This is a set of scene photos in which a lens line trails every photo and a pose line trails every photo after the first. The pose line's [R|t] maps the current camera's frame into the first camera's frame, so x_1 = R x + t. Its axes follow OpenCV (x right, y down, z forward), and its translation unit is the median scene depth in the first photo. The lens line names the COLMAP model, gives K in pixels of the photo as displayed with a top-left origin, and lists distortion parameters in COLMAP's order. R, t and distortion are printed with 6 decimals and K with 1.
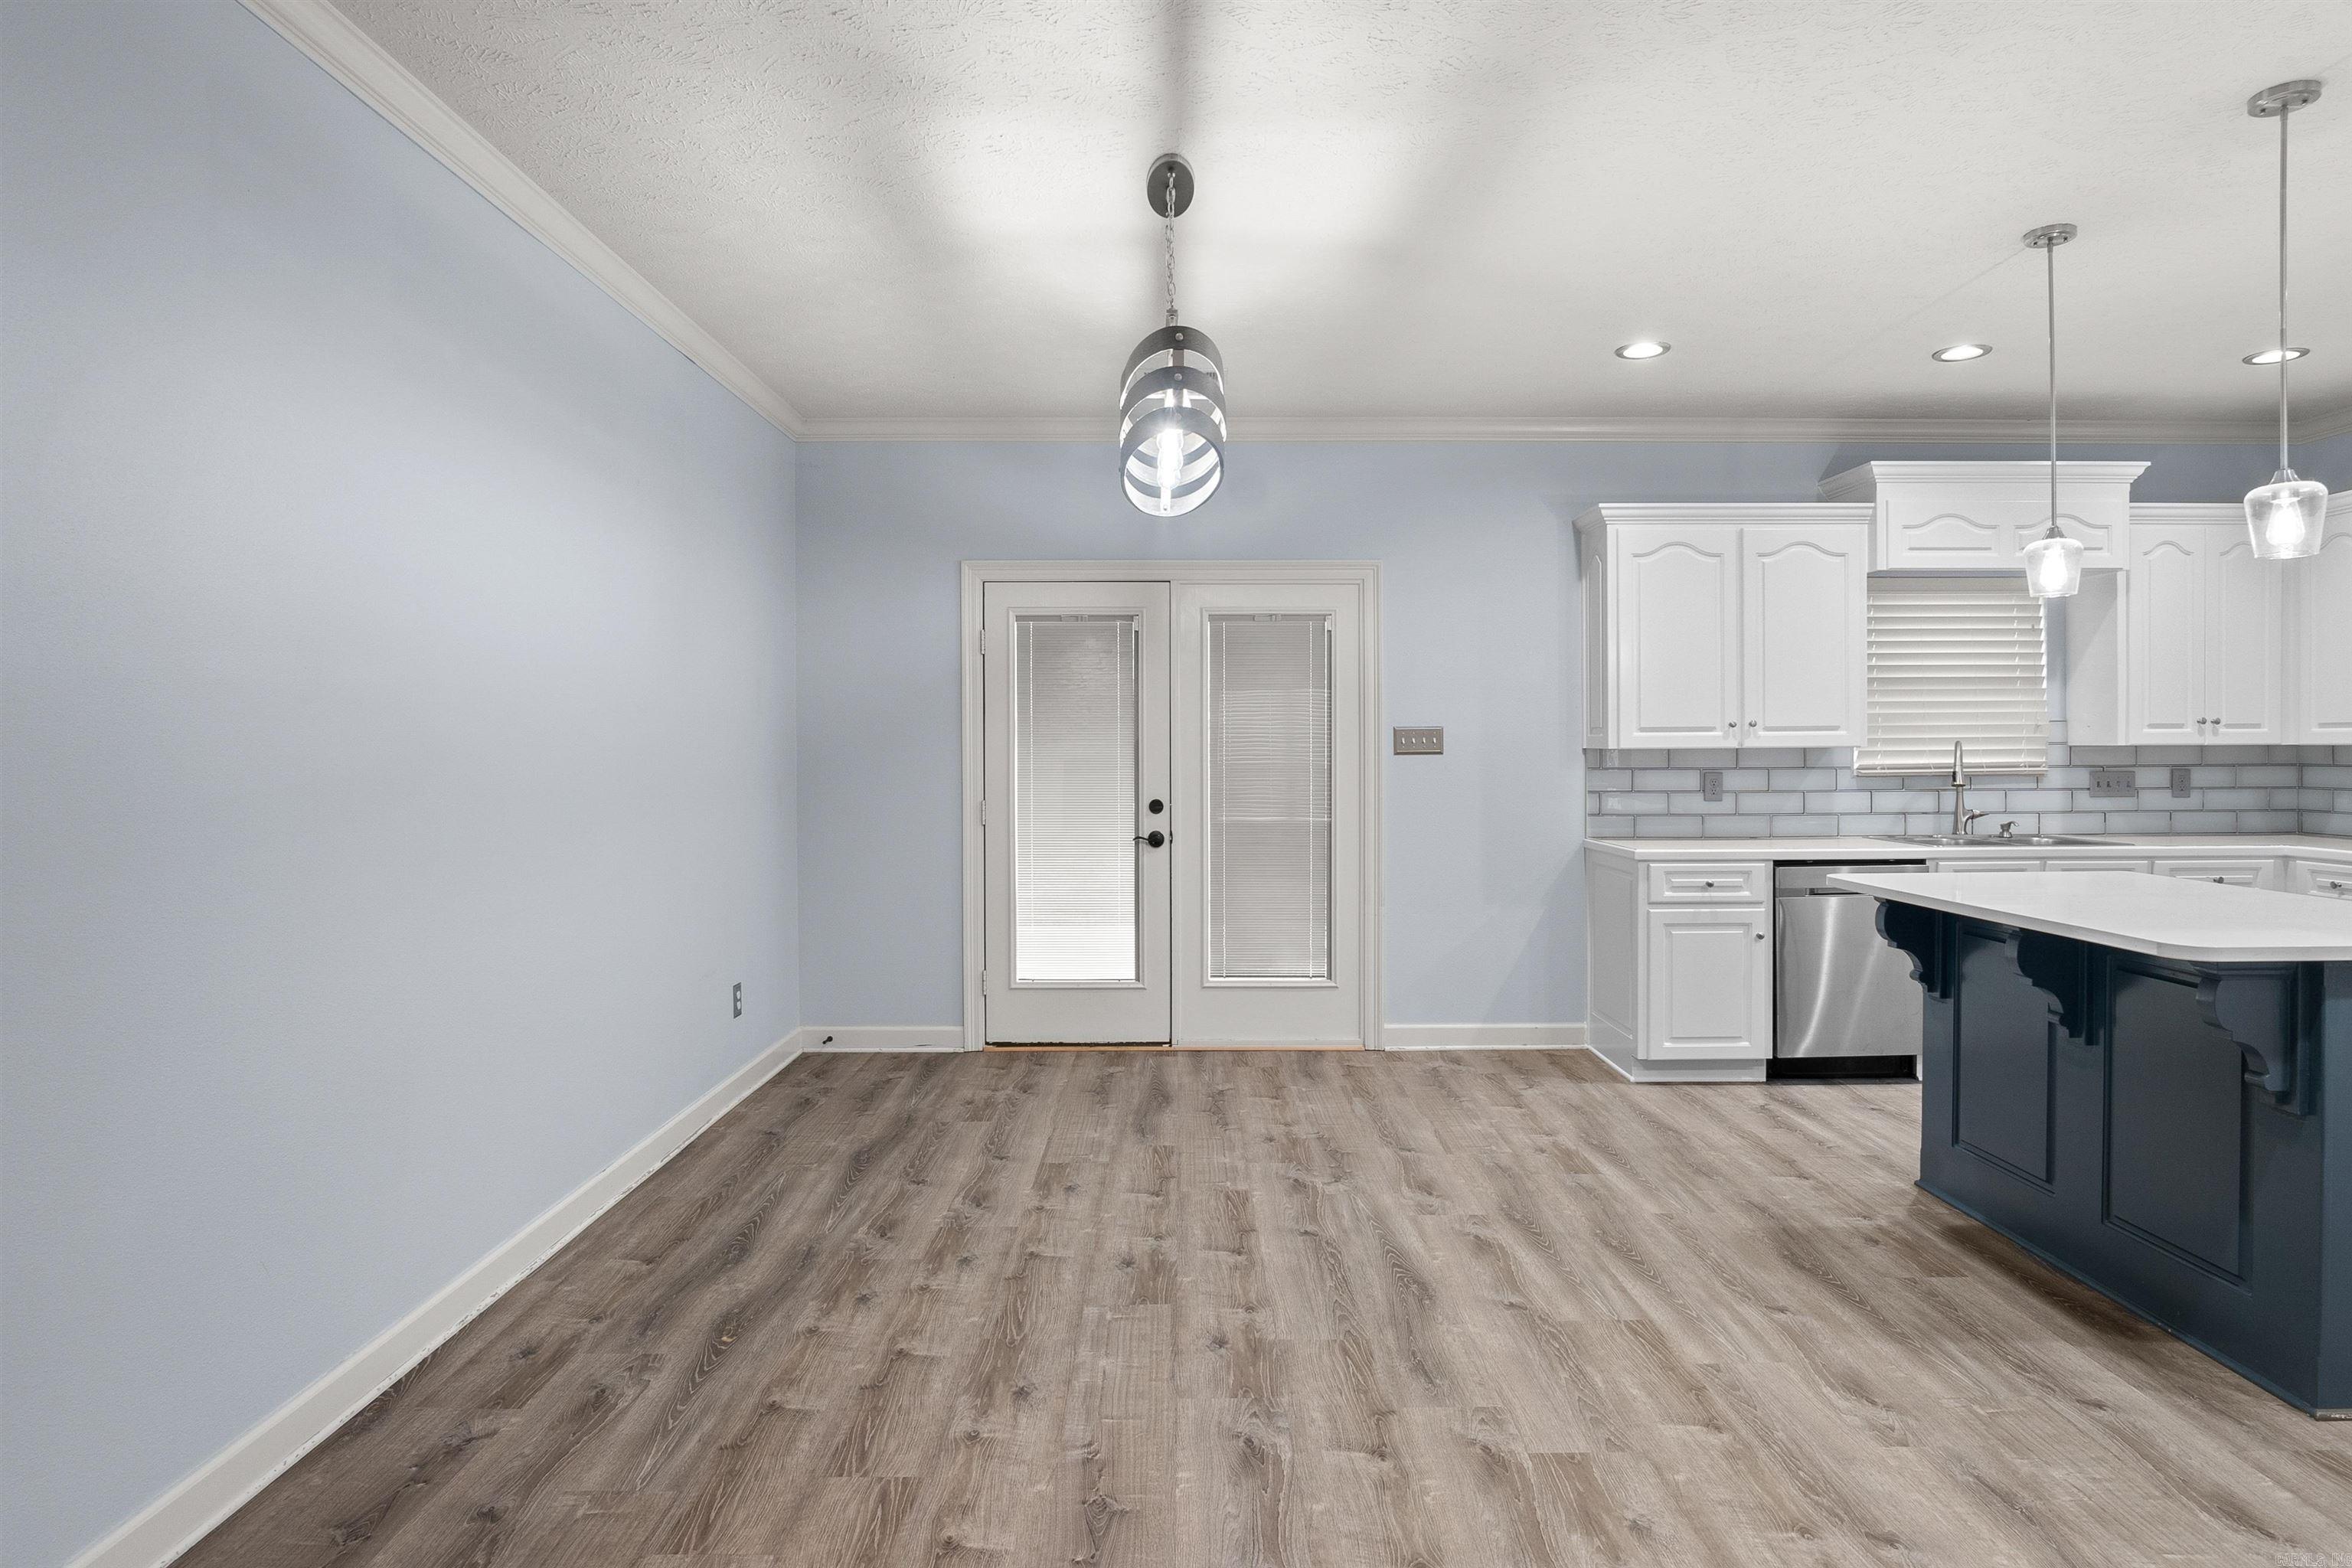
lens RADIAL K [[1256.8, 0, 1181.2], [0, 1256.8, 759.4], [0, 0, 1]] dist [-0.035492, 0.009072]
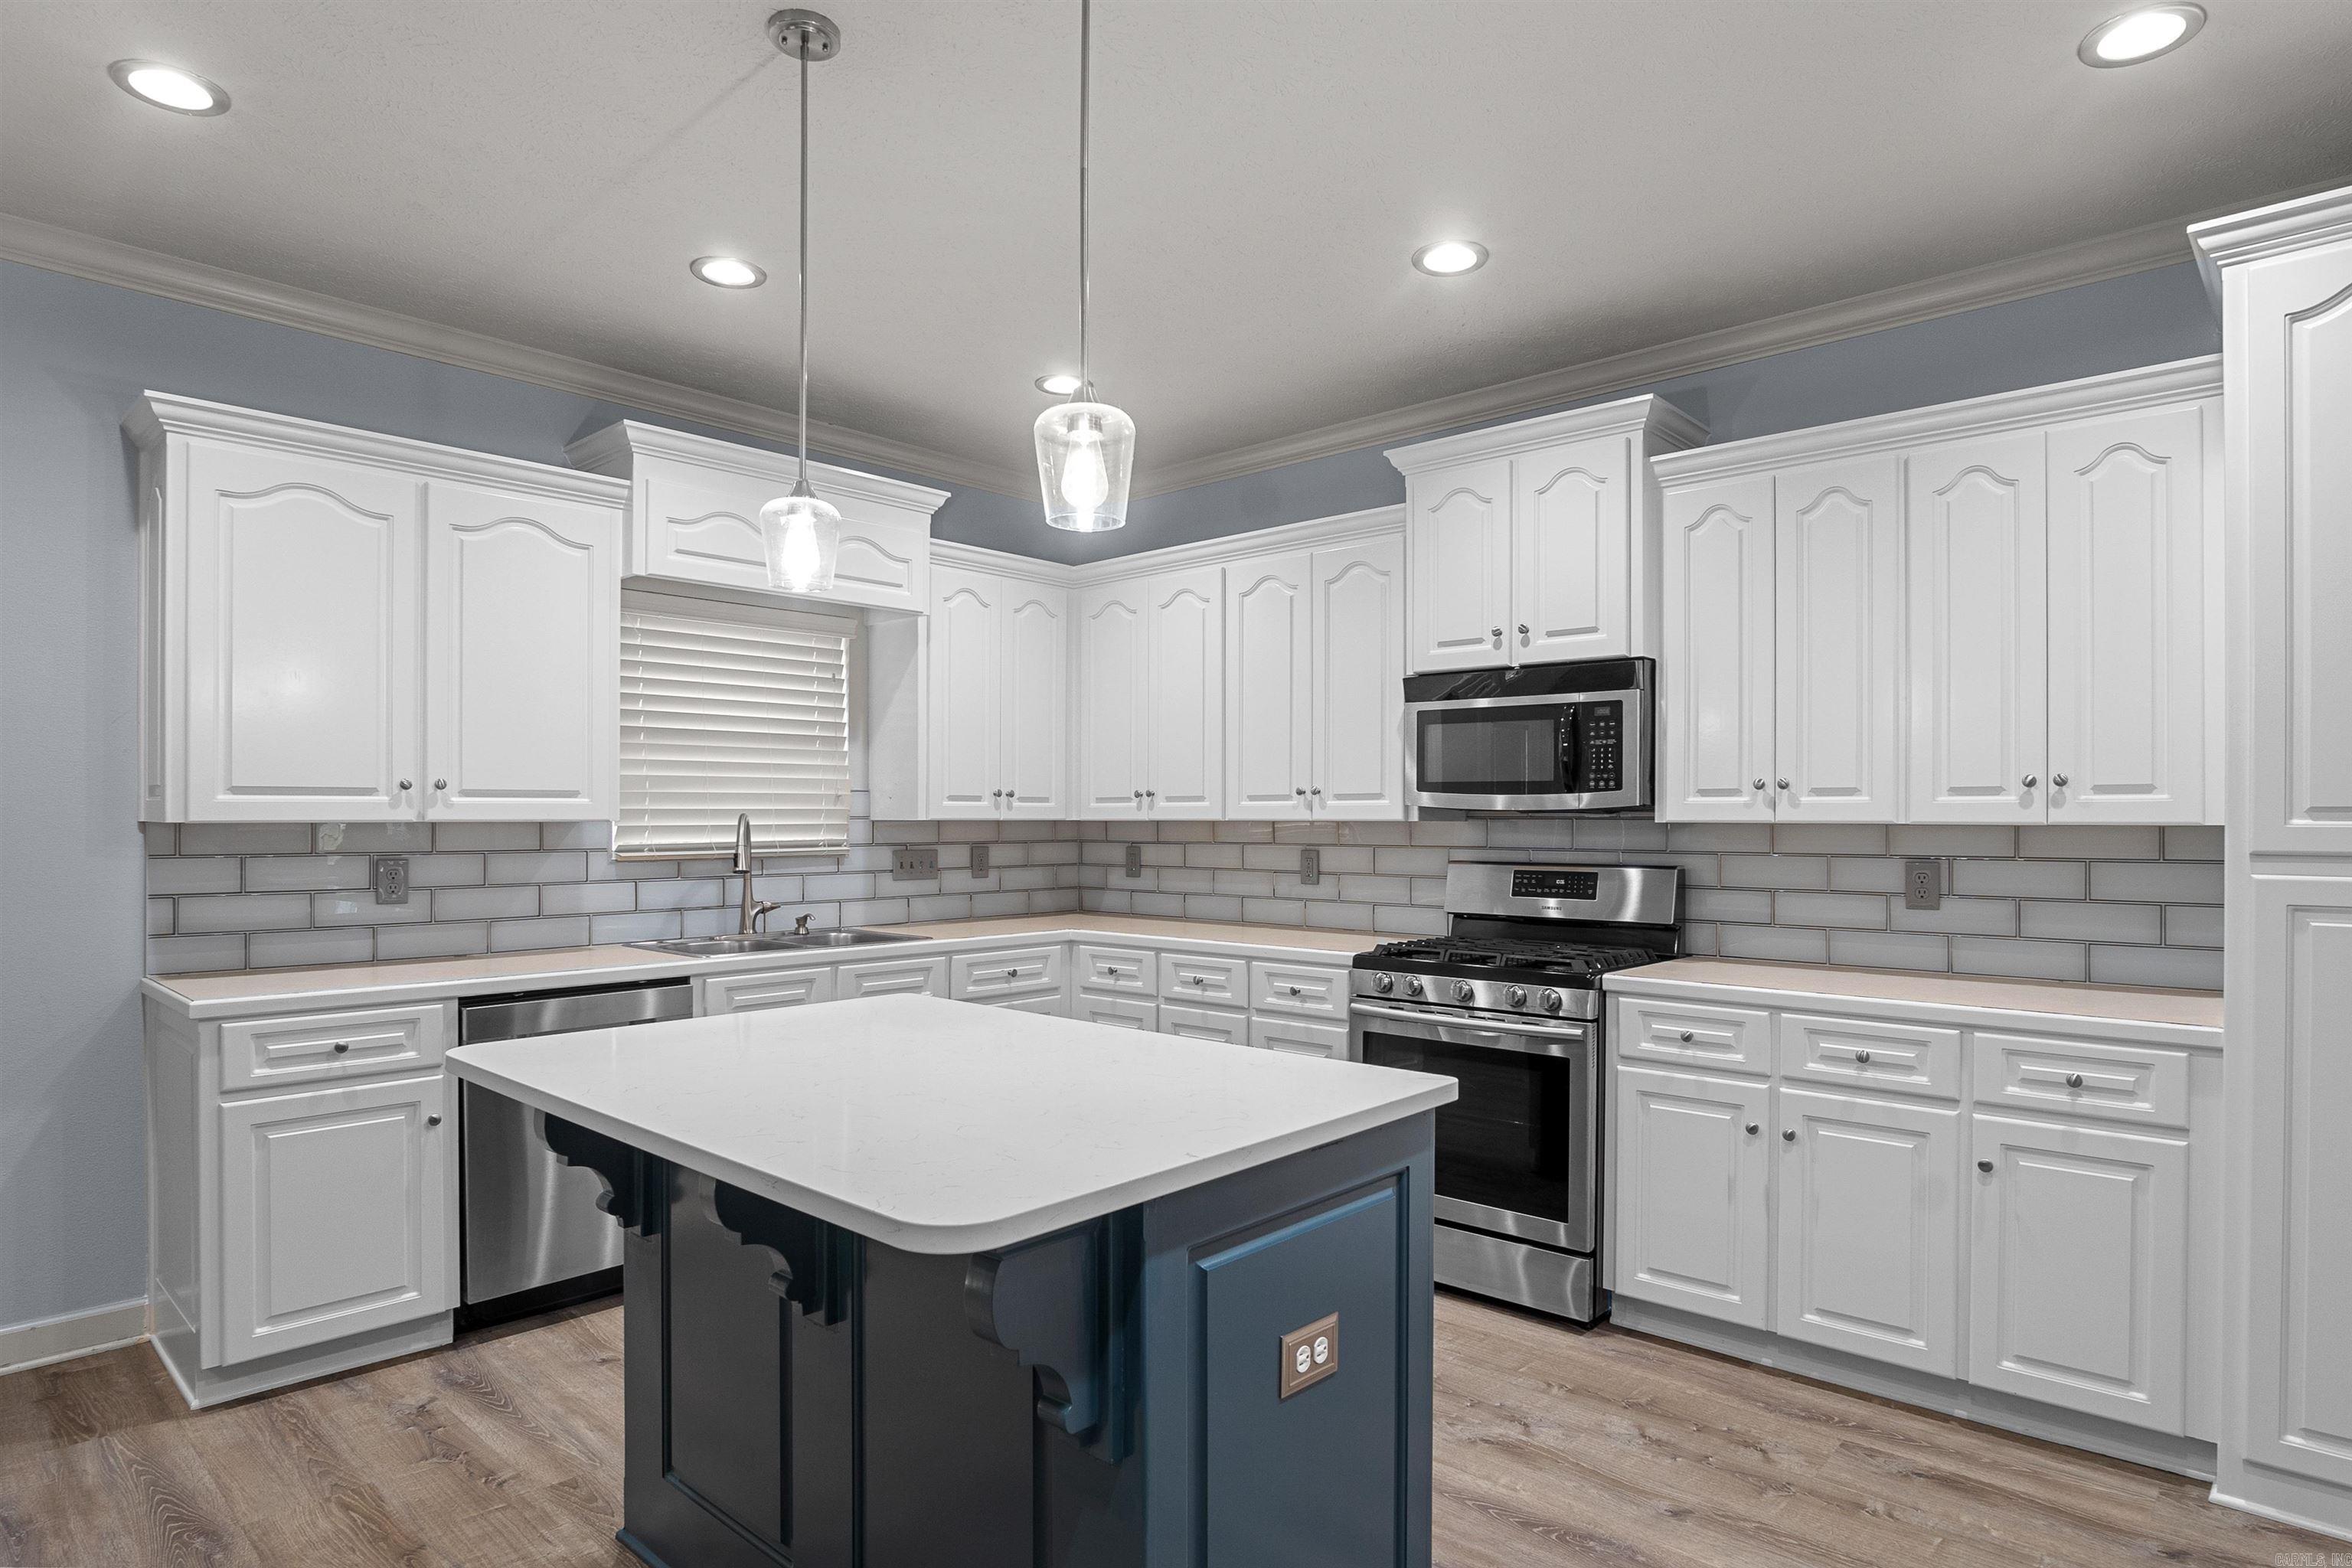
lens RADIAL K [[1278.0, 0, 1186.6], [0, 1278.0, 816.4], [0, 0, 1]] dist [-0.033610, 0.009588]
pose [[0.674768, 0.006527, 0.738001, 0.231086], [0.002979, 0.999929, -0.011567, -0.003151], [-0.738024, 0.010004, 0.674701, 0.266026]]
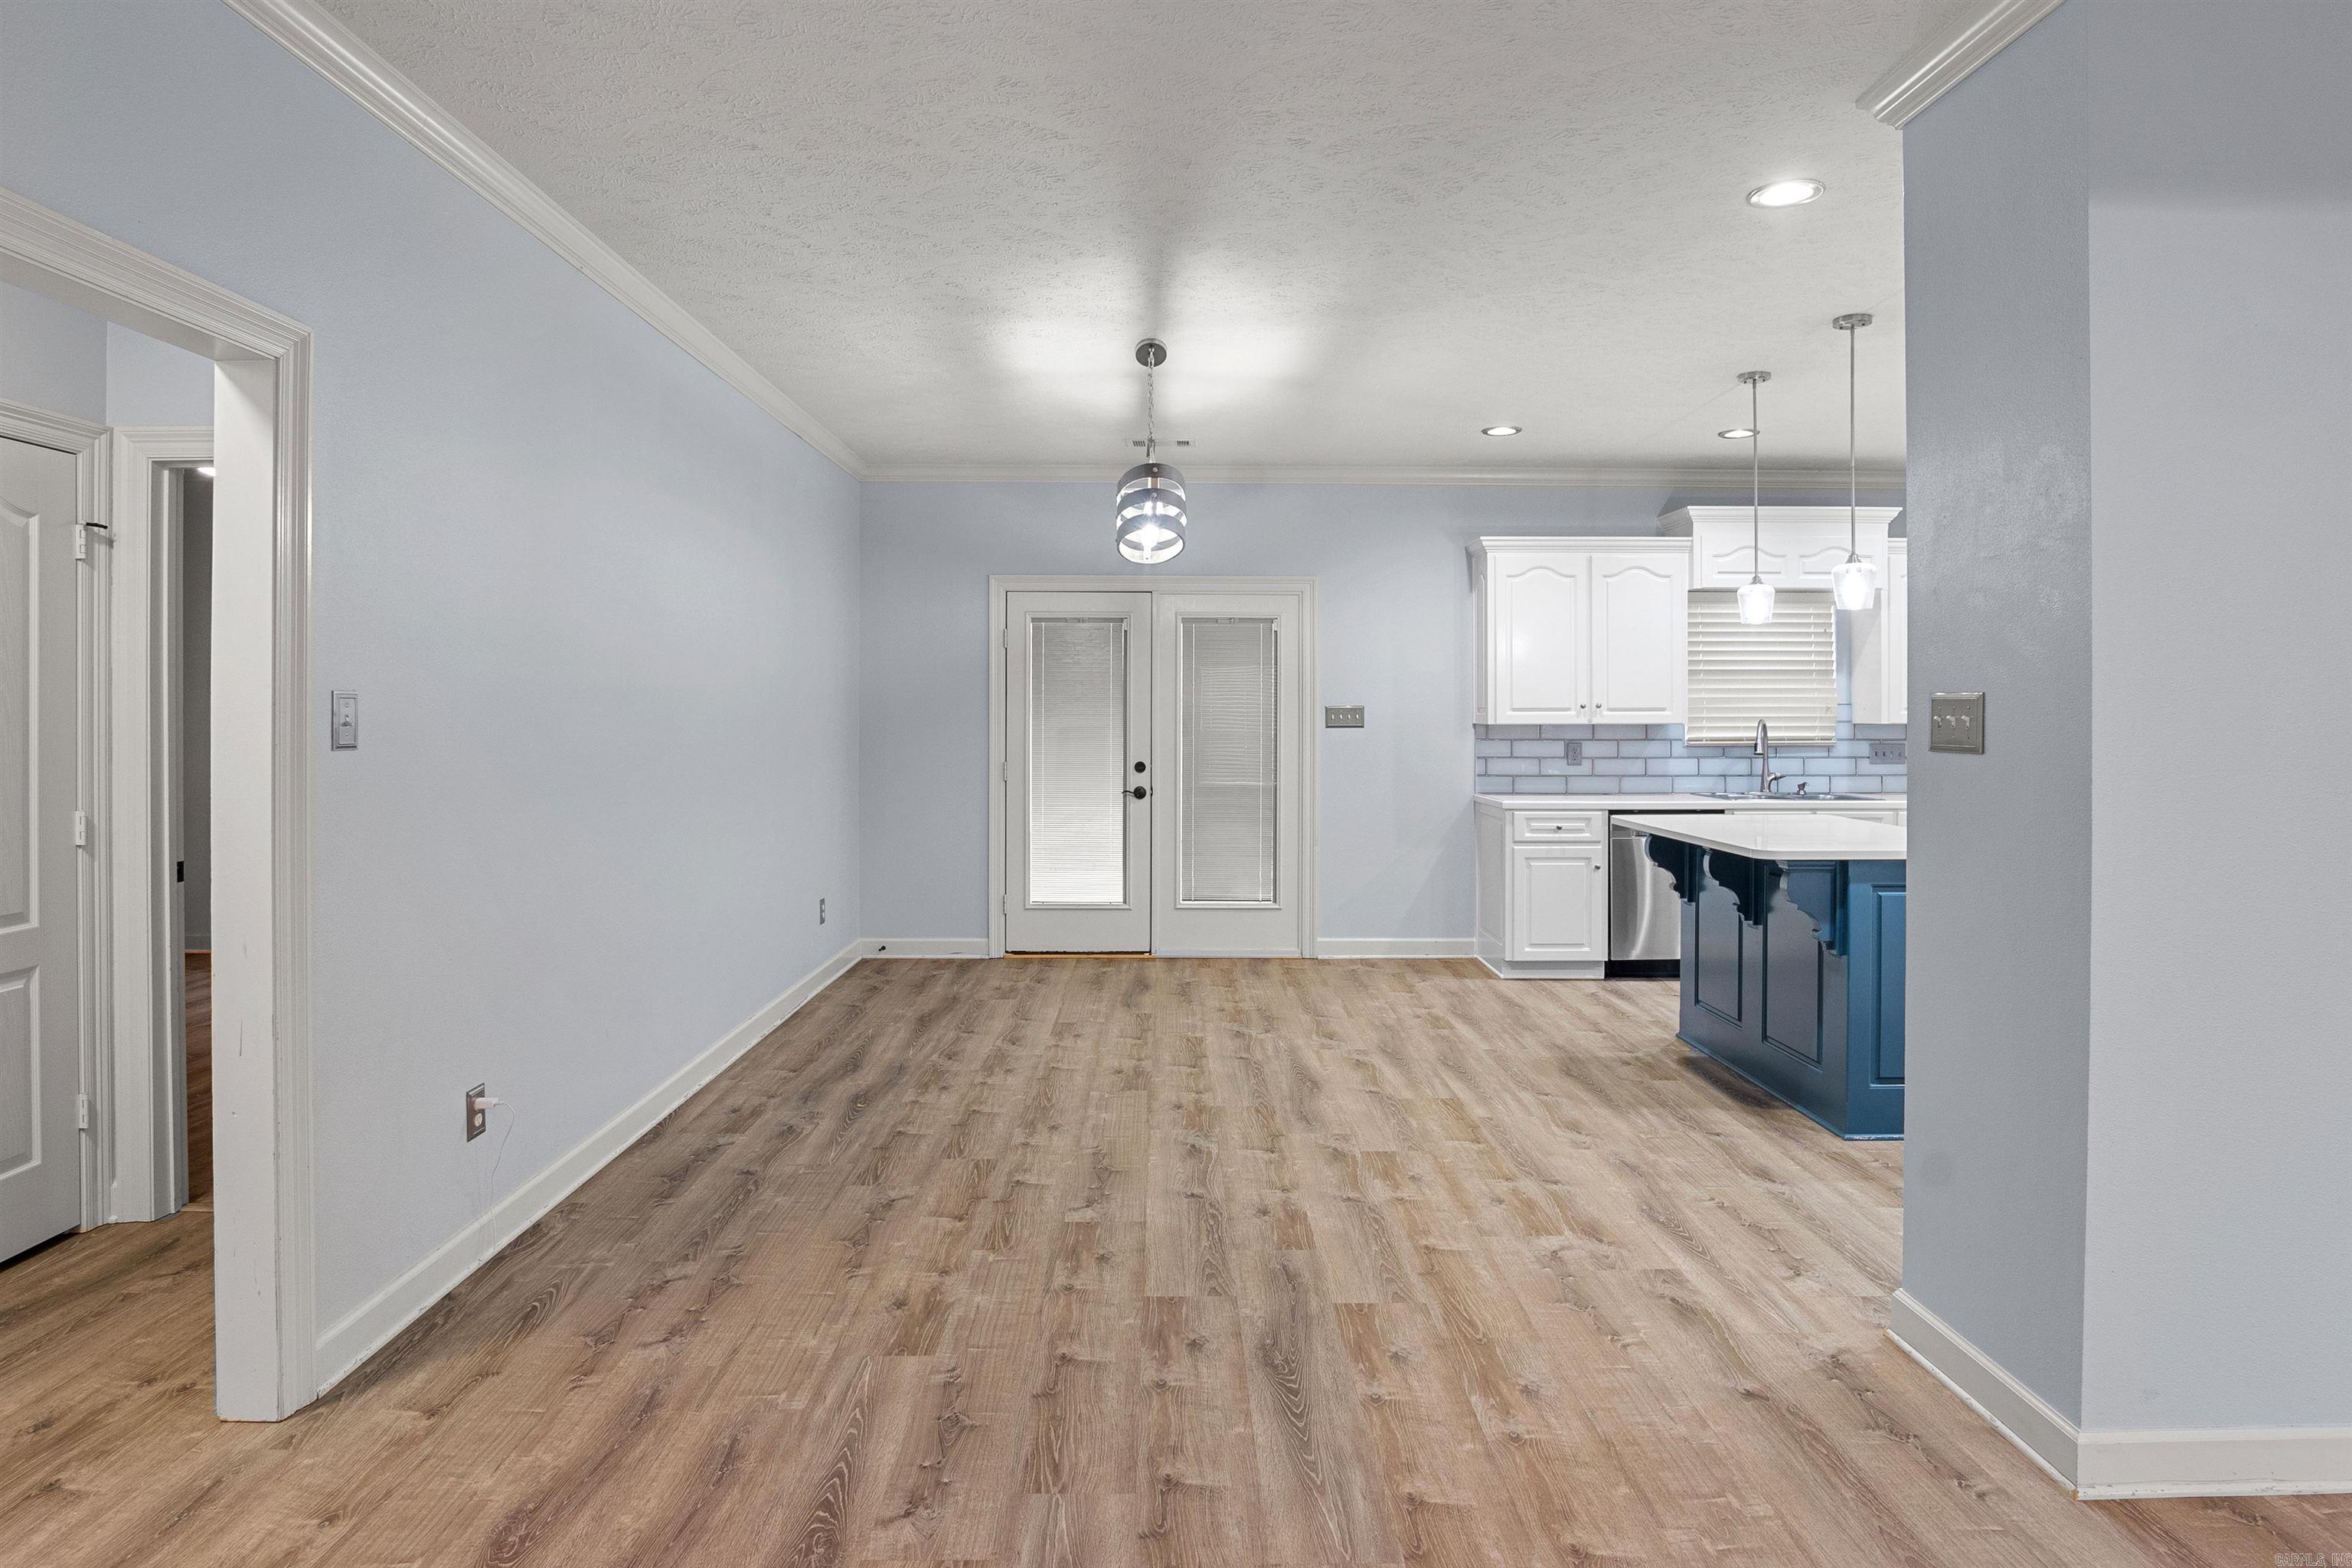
lens RADIAL K [[1273.2, 0, 1176.6], [0, 1273.2, 713.2], [0, 0, 1]] dist [-0.032690, 0.000835]
pose [[0.999958, 0.005422, 0.007376, 0.007698], [-0.005347, 0.999934, -0.010192, -0.004689], [-0.007431, 0.010152, 0.999921, -0.315124]]
